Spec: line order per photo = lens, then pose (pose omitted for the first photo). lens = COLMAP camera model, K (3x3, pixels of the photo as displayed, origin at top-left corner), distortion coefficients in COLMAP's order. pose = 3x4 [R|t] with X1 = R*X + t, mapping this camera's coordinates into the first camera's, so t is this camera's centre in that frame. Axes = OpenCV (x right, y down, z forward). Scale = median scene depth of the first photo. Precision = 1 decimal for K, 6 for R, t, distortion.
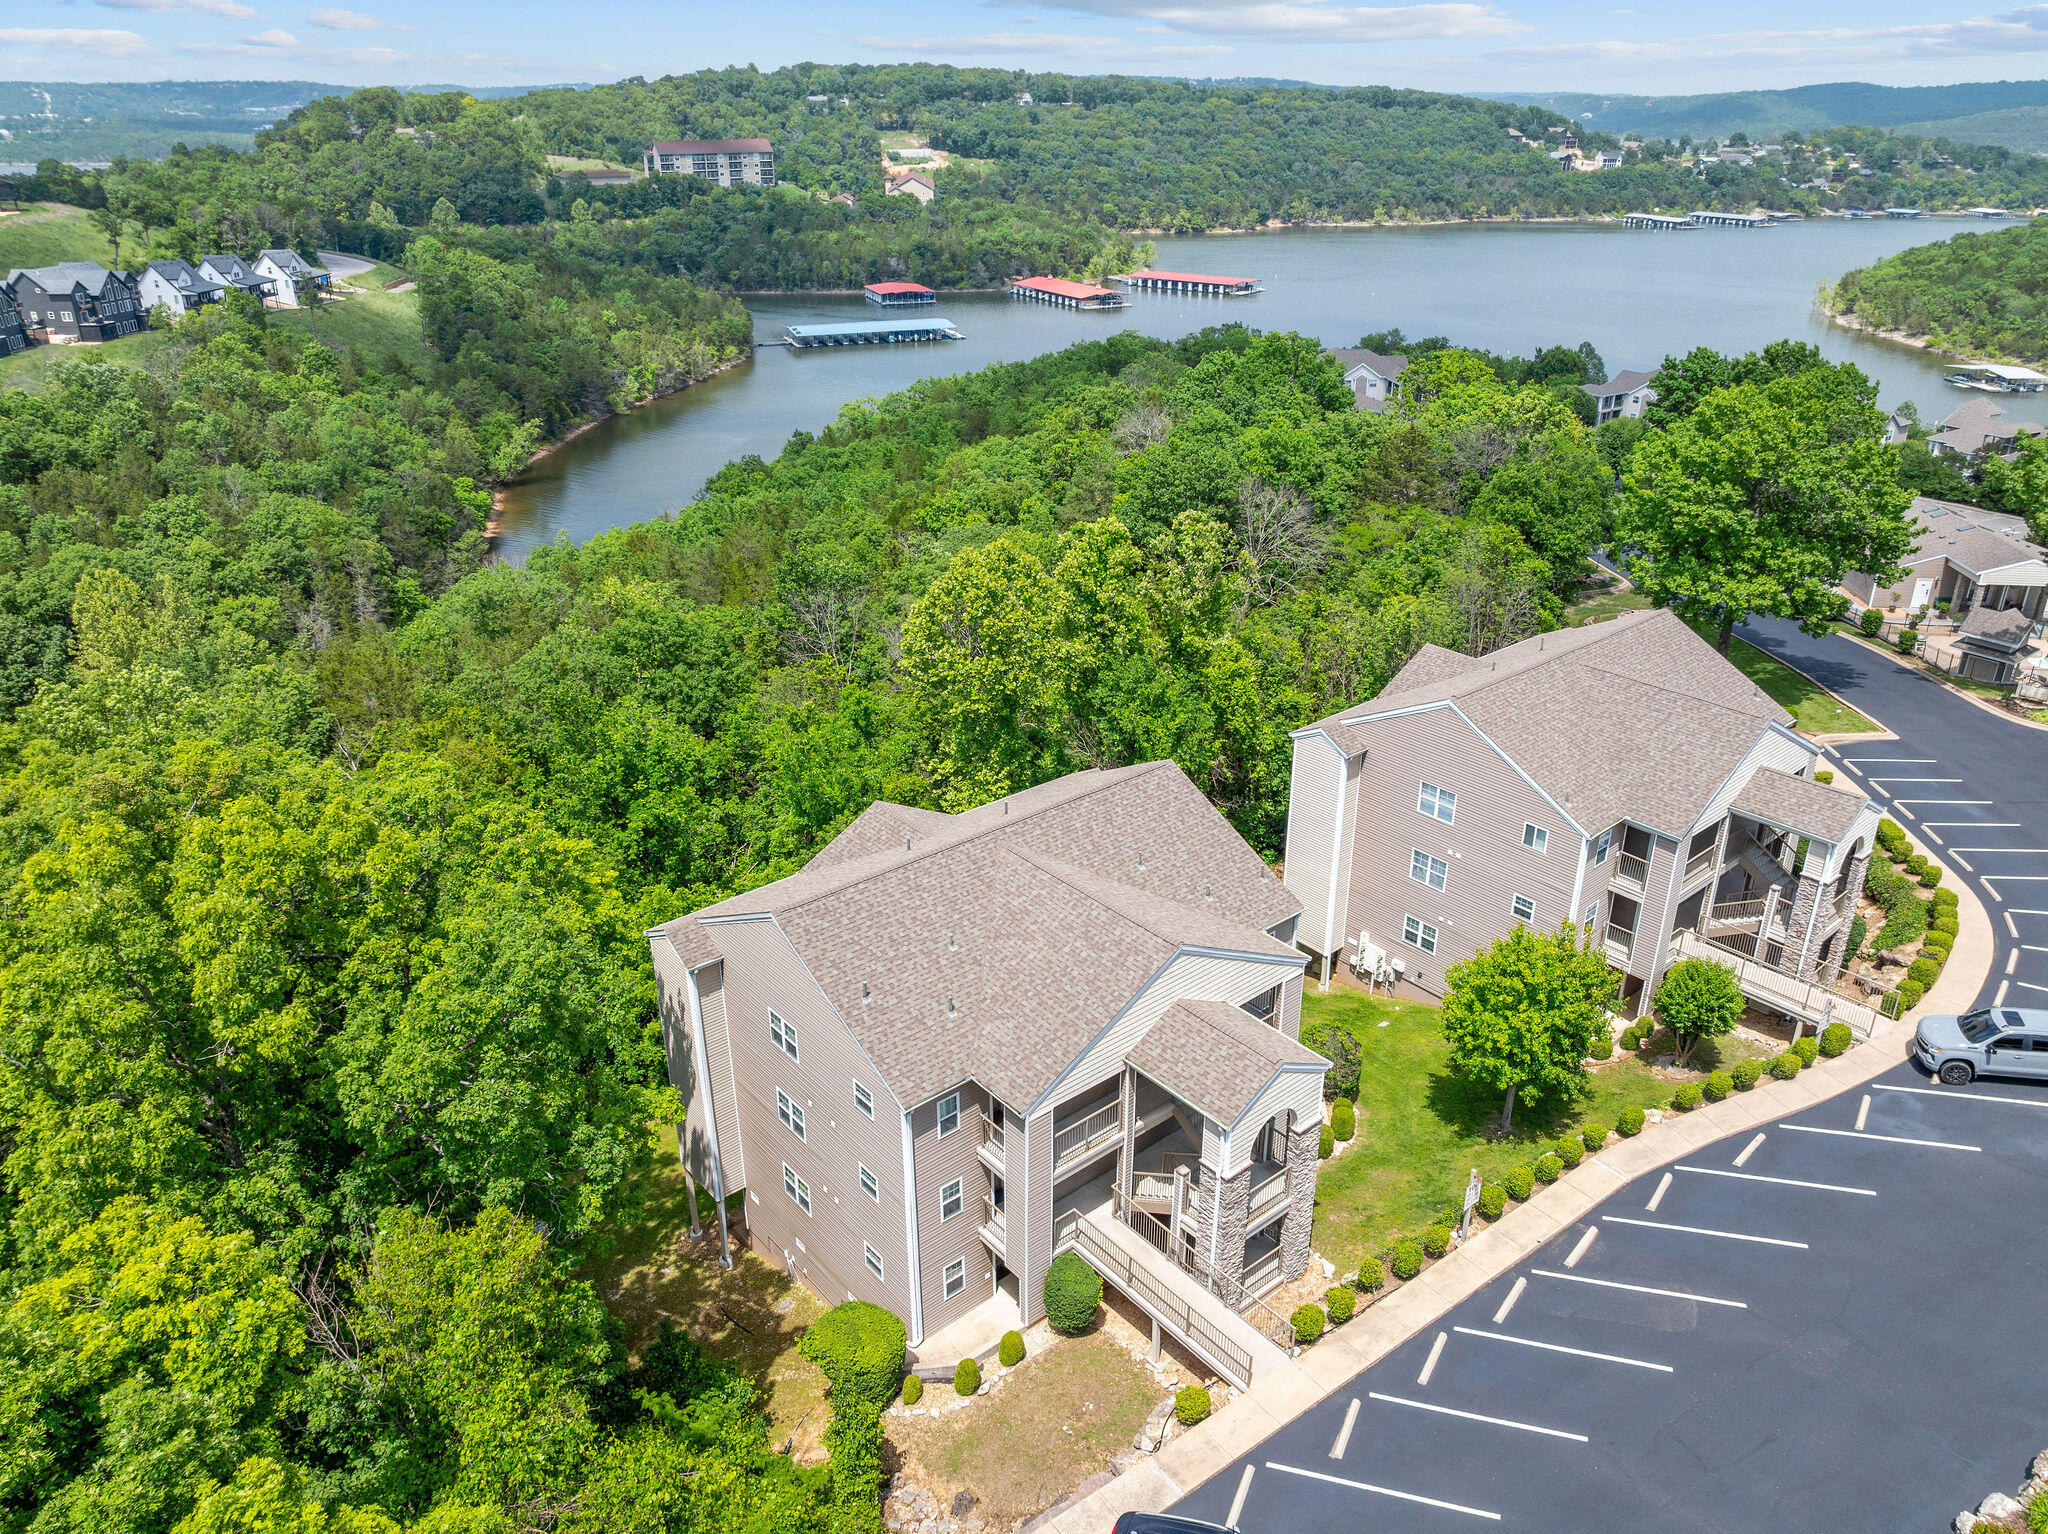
lens RADIAL K [[1448.2, 0, 1033.7], [0, 1448.2, 762.3], [0, 0, 1]] dist [-0.039249, 0.004242]
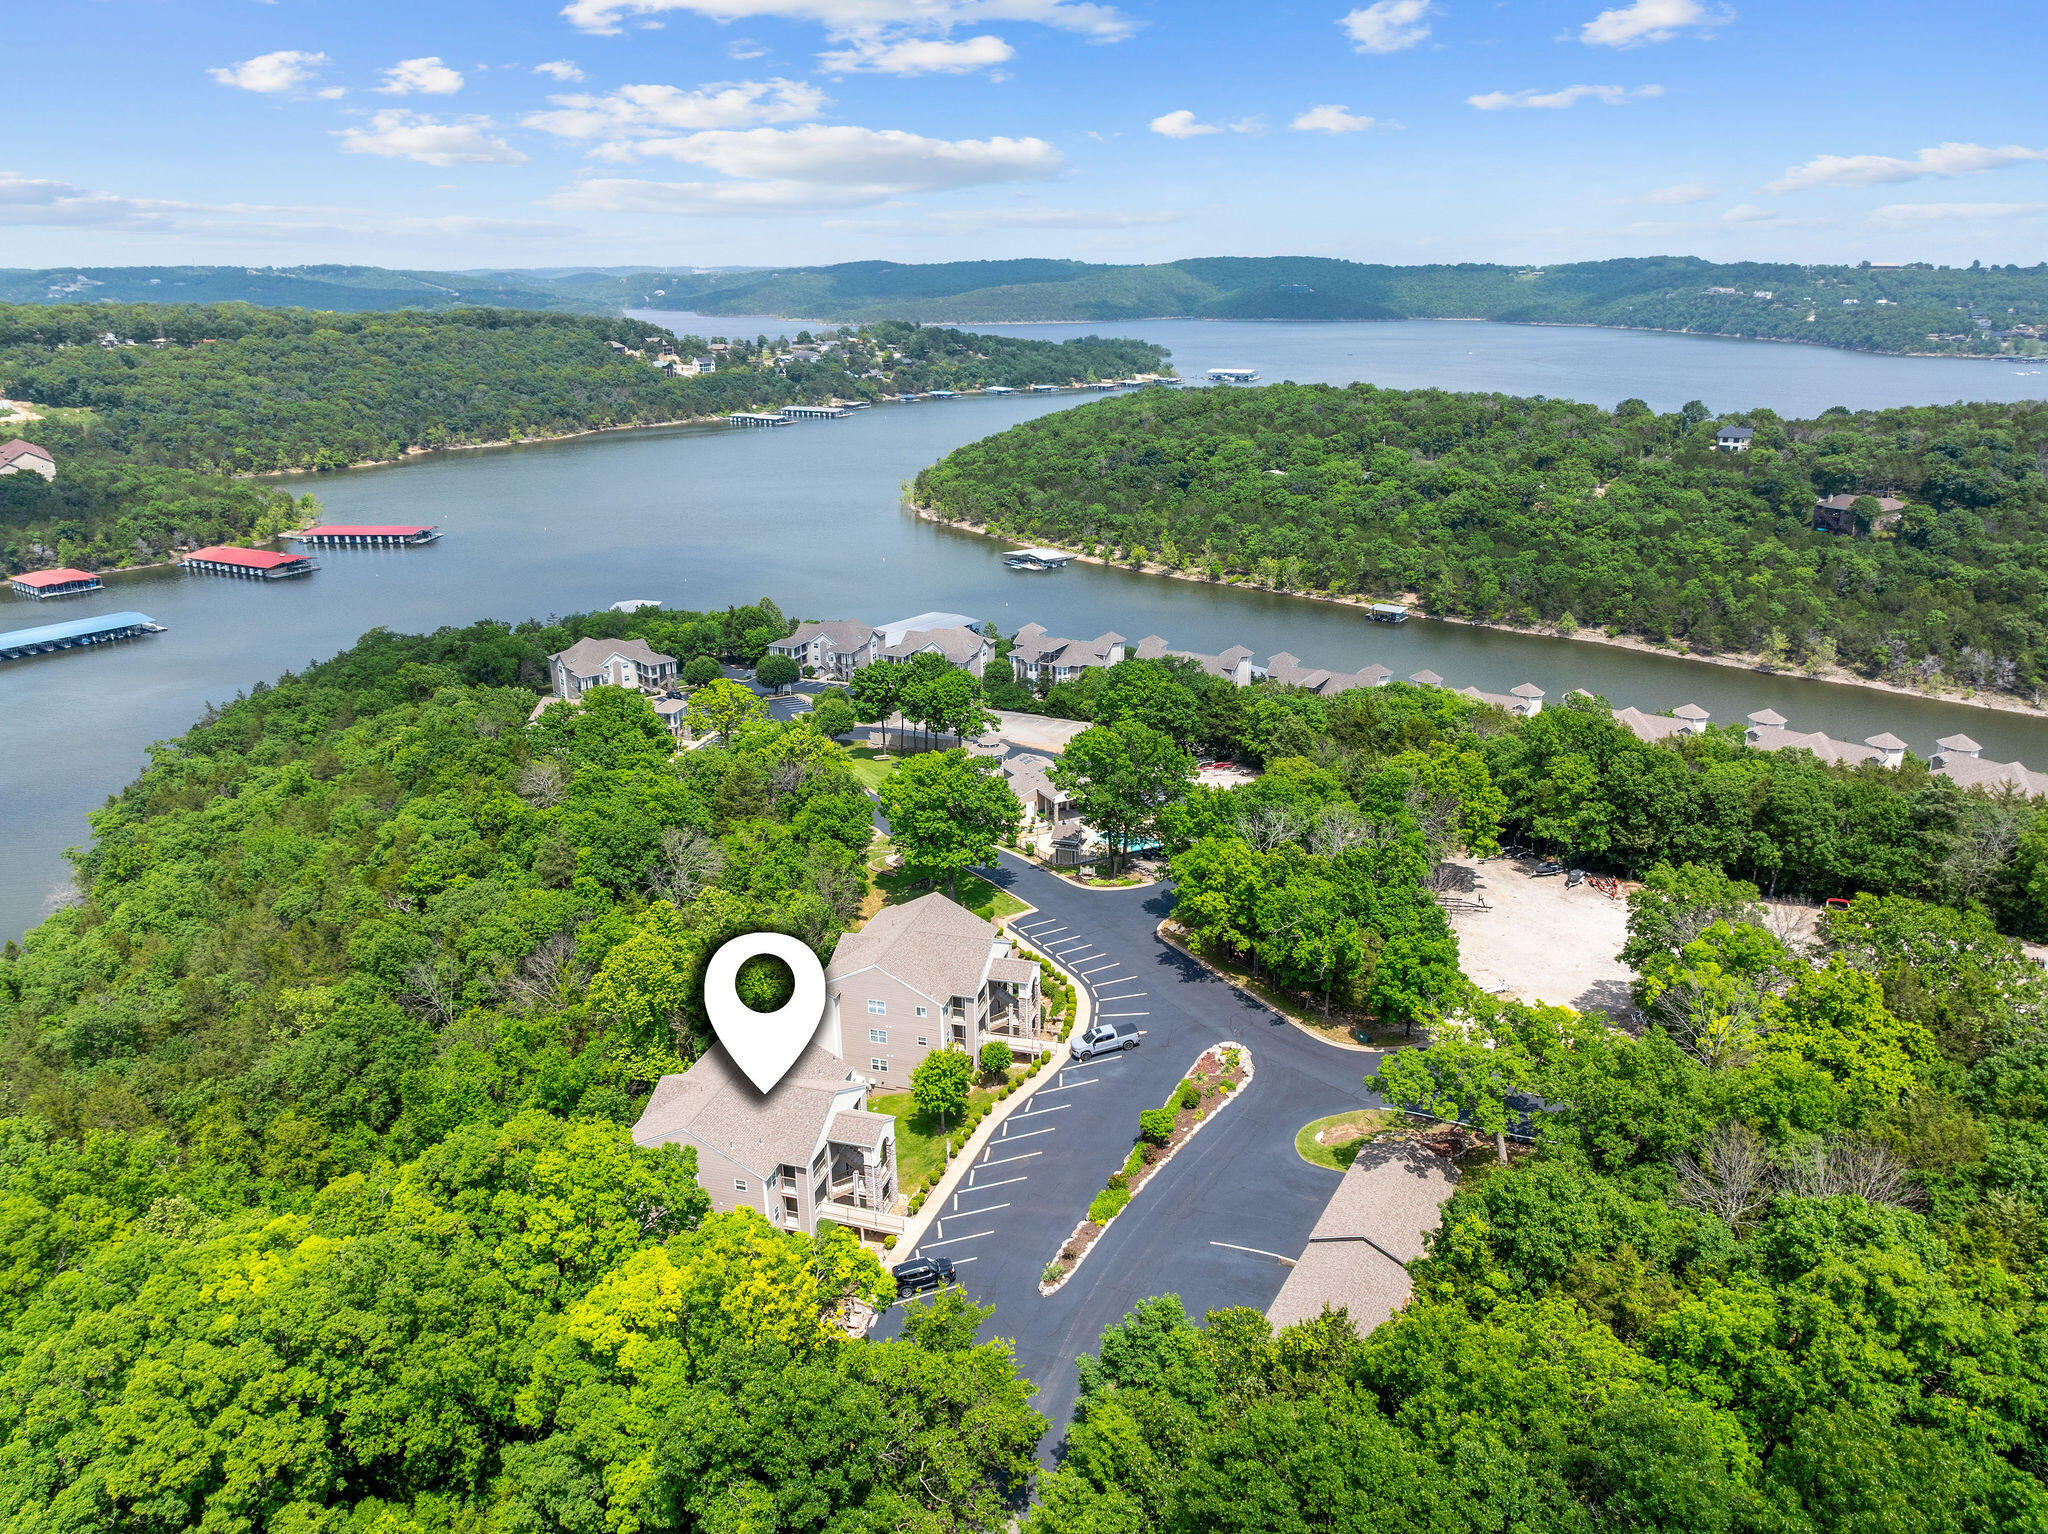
lens RADIAL K [[1448.2, 0, 1028.6], [0, 1448.2, 775.0], [0, 0, 1]] dist [-0.039249, 0.004242]
pose [[0.835559, -0.187727, 0.516332, -0.178779], [0.235087, 0.971594, -0.027181, -0.059177], [-0.496563, 0.144094, 0.855957, -0.322252]]
